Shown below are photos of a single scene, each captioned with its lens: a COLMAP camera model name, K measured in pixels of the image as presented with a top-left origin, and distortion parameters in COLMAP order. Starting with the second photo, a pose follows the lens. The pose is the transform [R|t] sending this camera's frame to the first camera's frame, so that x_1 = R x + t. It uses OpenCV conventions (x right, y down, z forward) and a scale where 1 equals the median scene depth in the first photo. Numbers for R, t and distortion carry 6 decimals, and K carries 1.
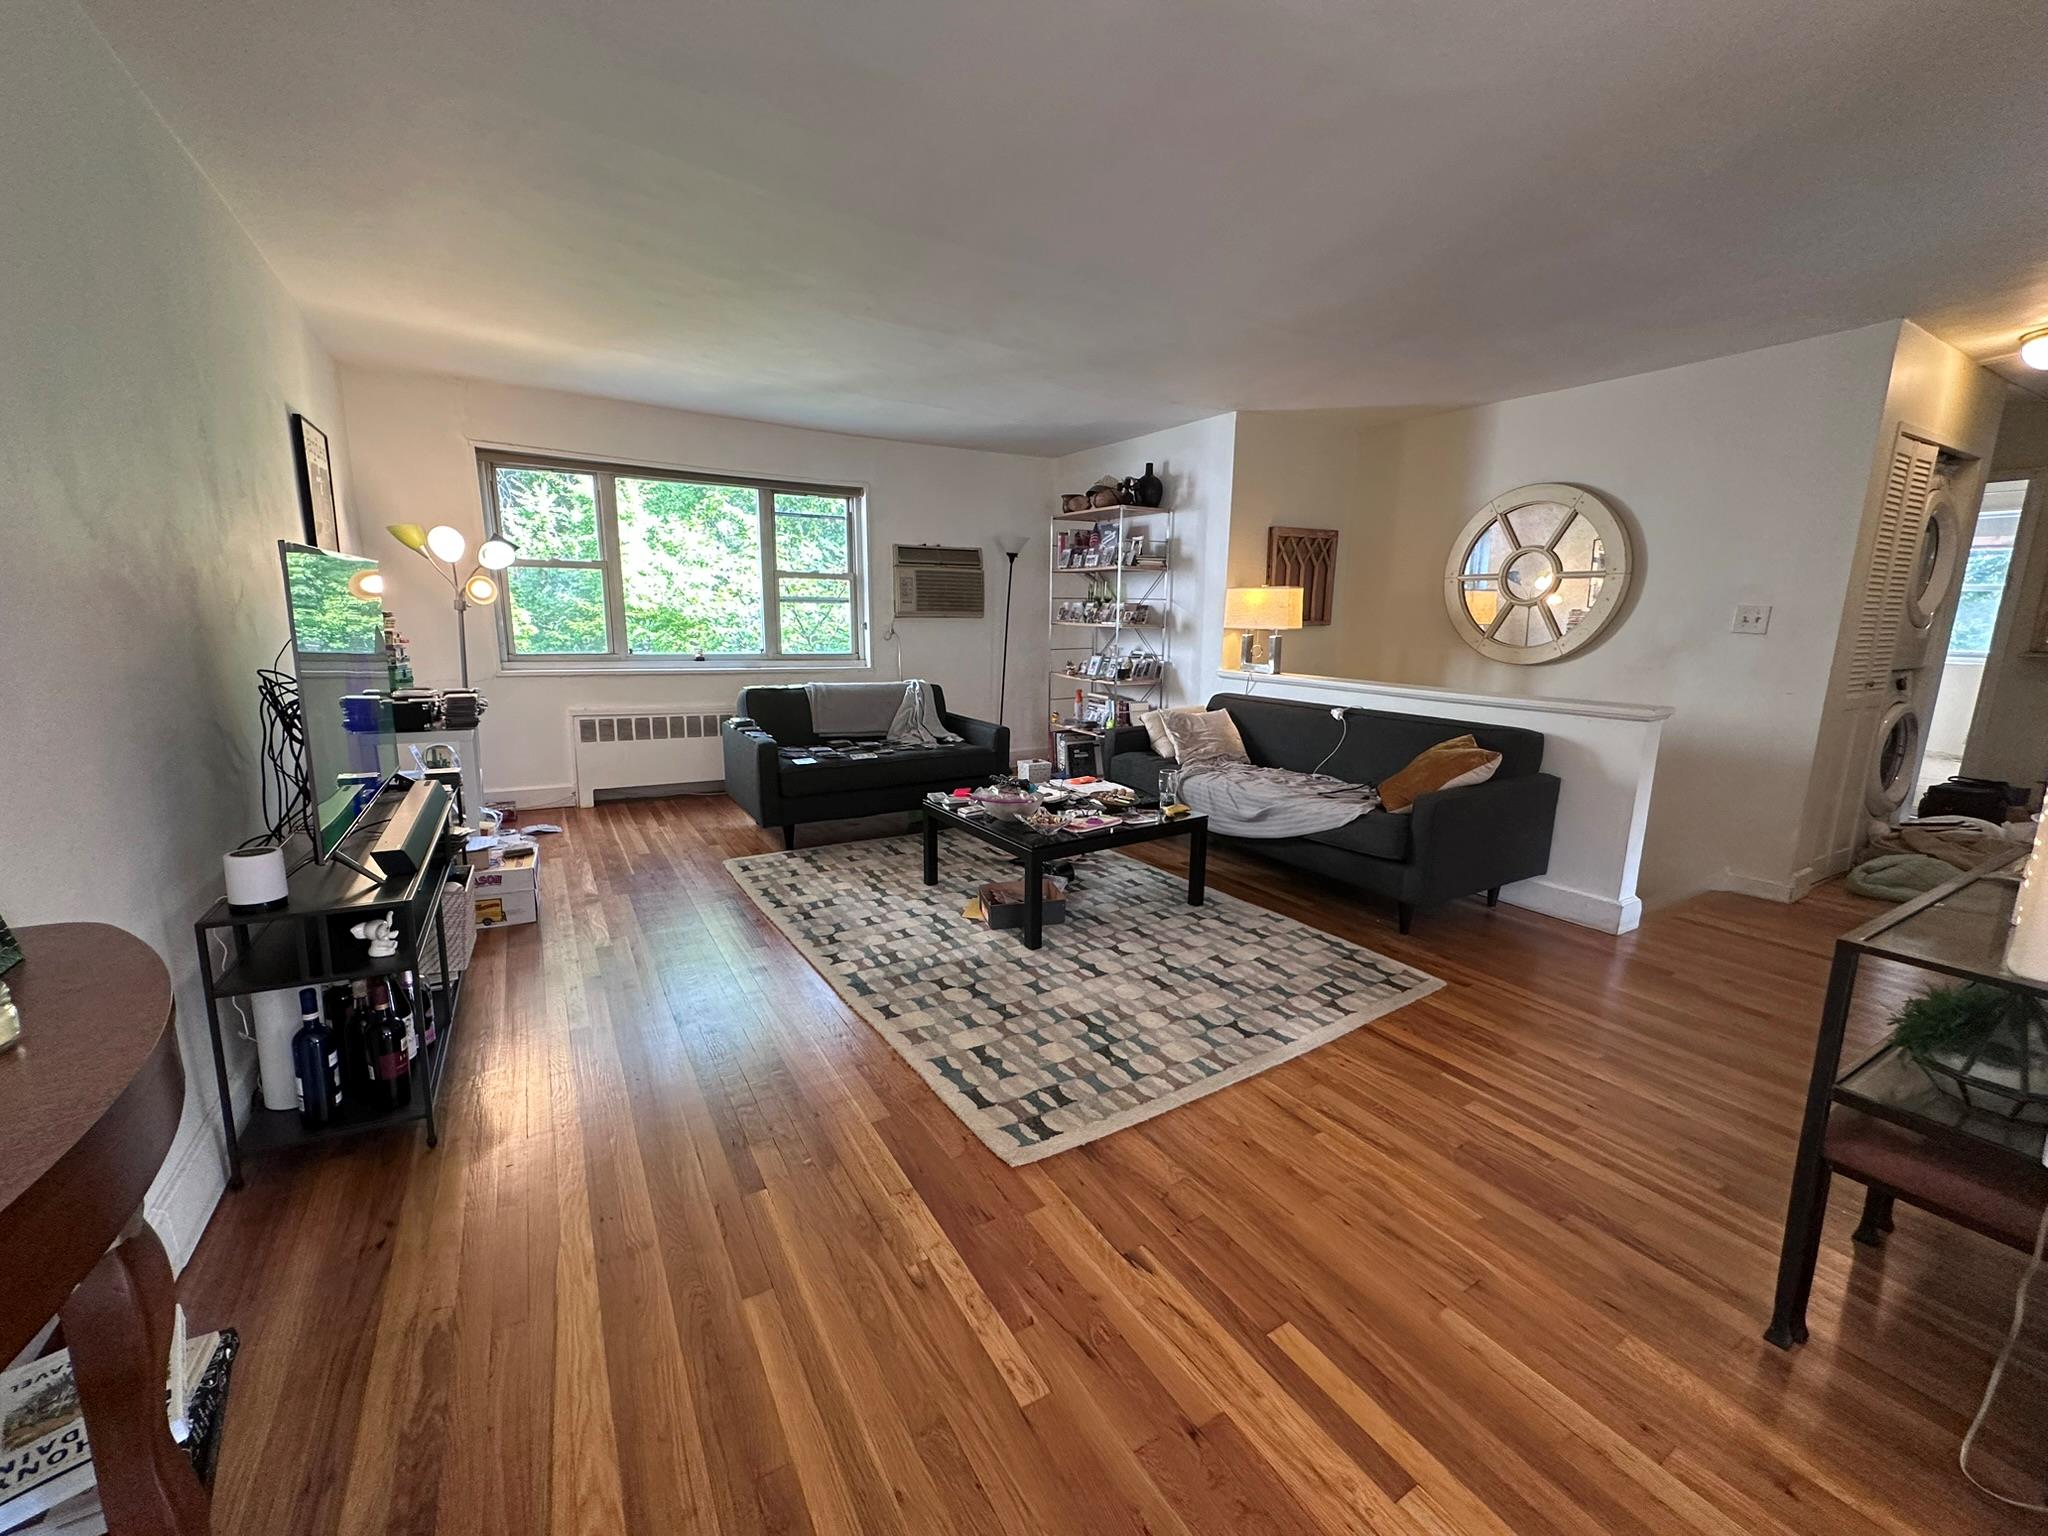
lens RADIAL K [[822.3, 0, 1023.3], [0, 822.3, 770.3], [0, 0, 1]] dist [-0.003846, 0.000950]
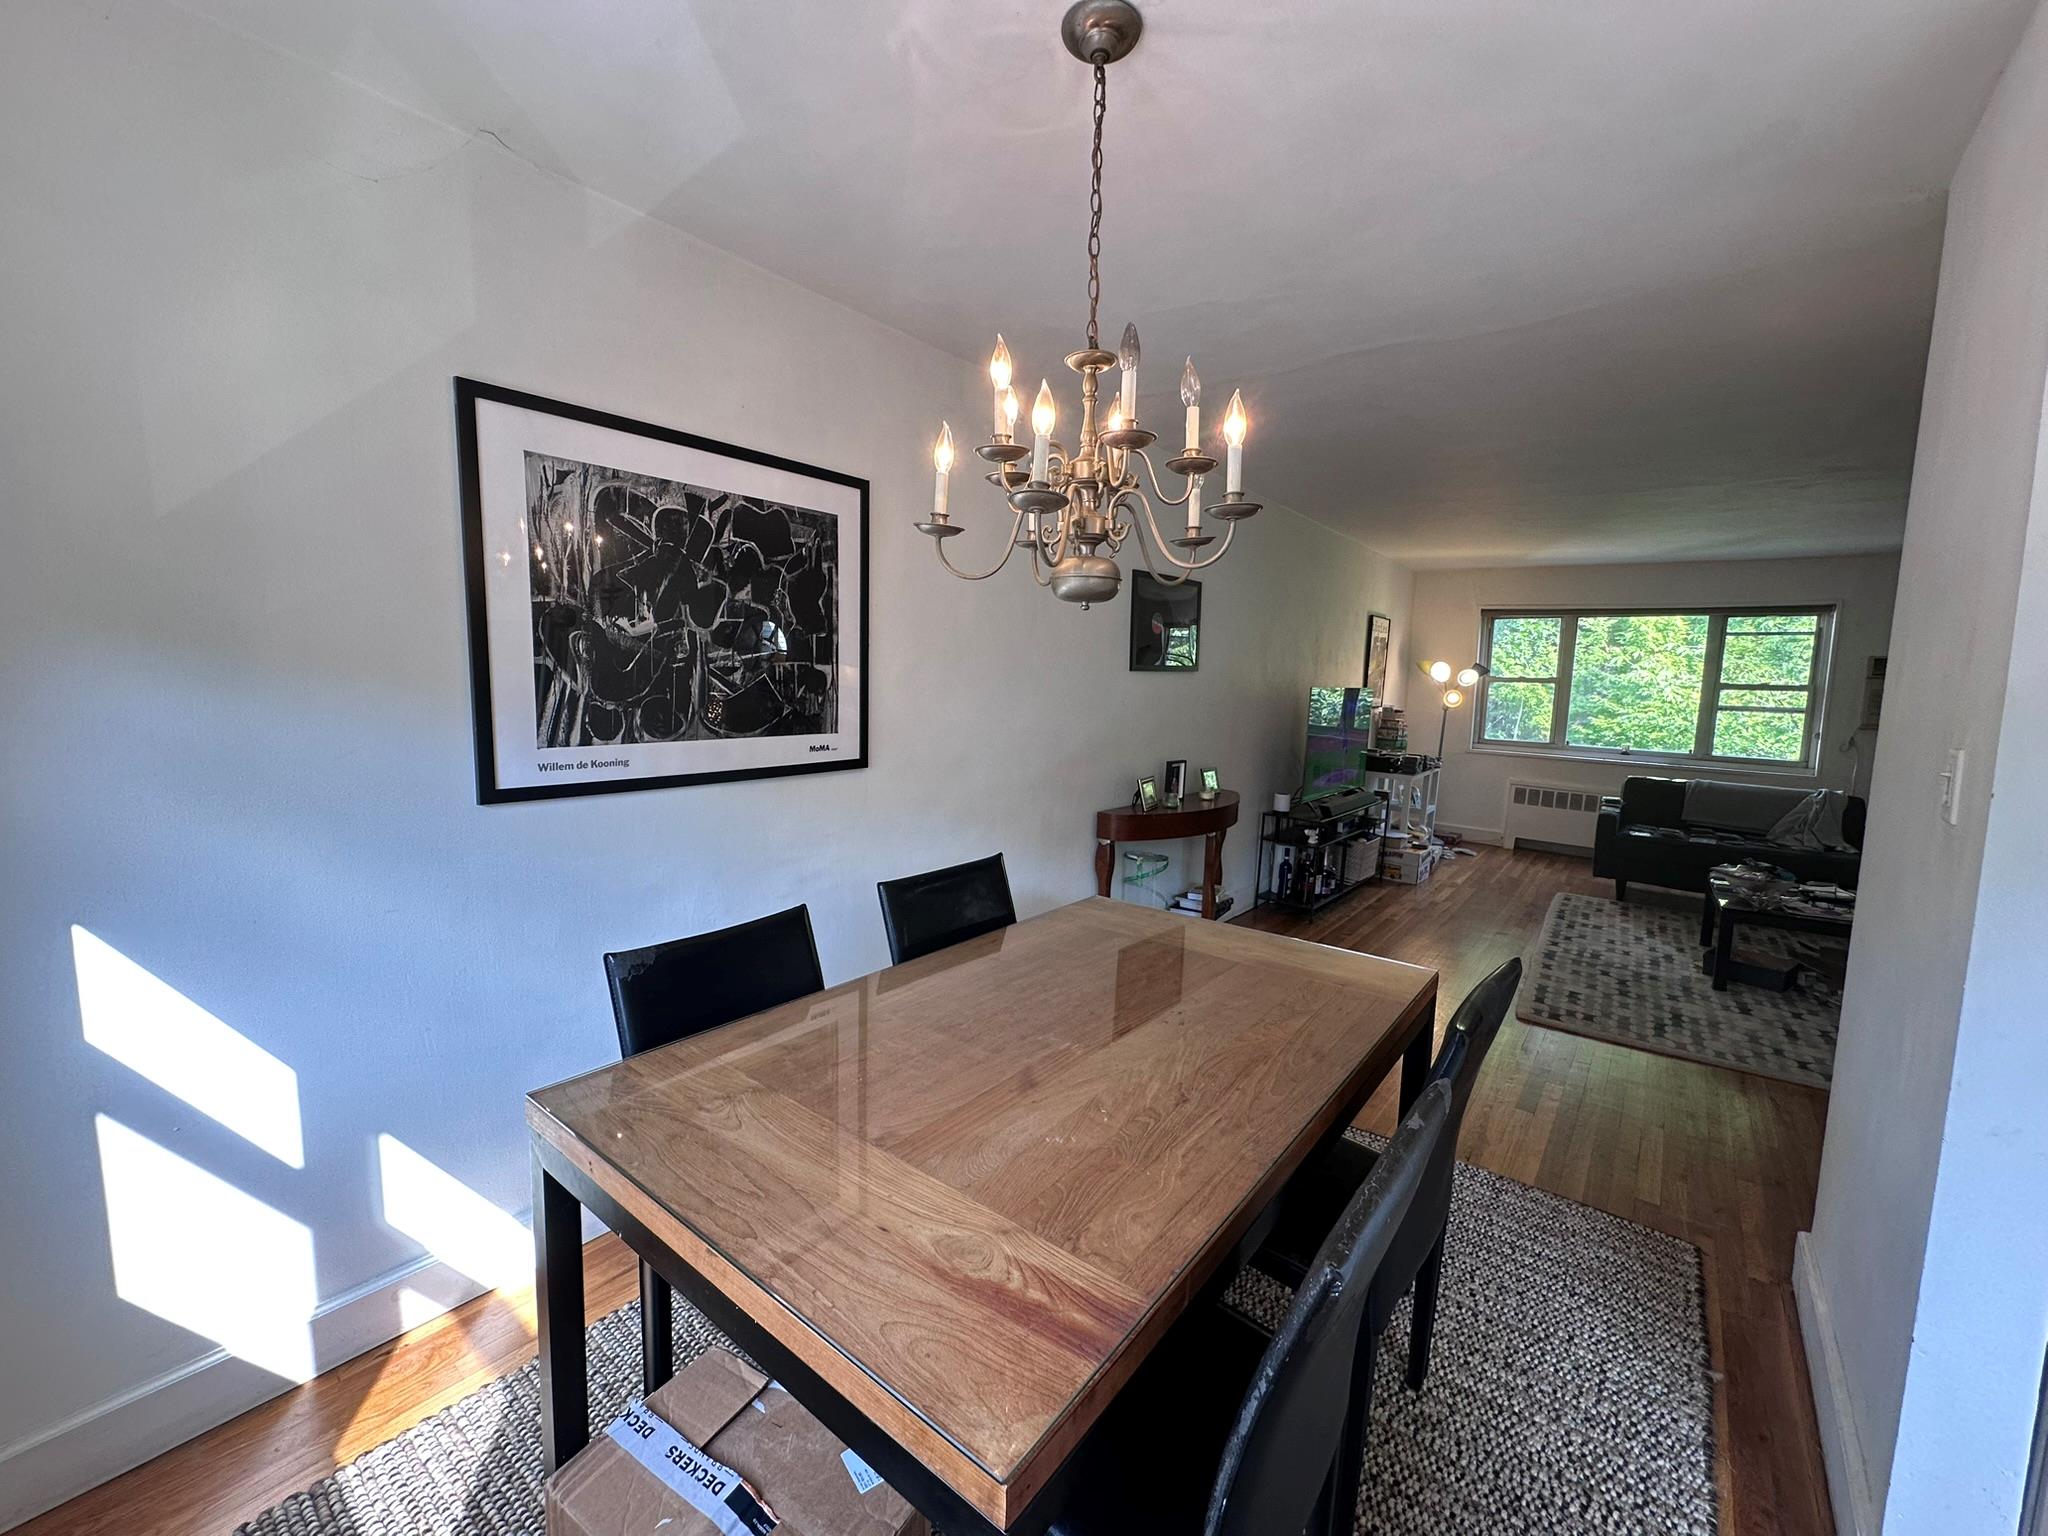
lens RADIAL K [[822.3, 0, 1023.3], [0, 822.3, 770.3], [0, 0, 1]] dist [-0.003846, 0.000950]
pose [[0.352674, 0.100025, -0.930385, 0.825828], [-0.203246, 0.978722, 0.028179, 0.073466], [0.913407, 0.179159, 0.365500, -0.523539]]
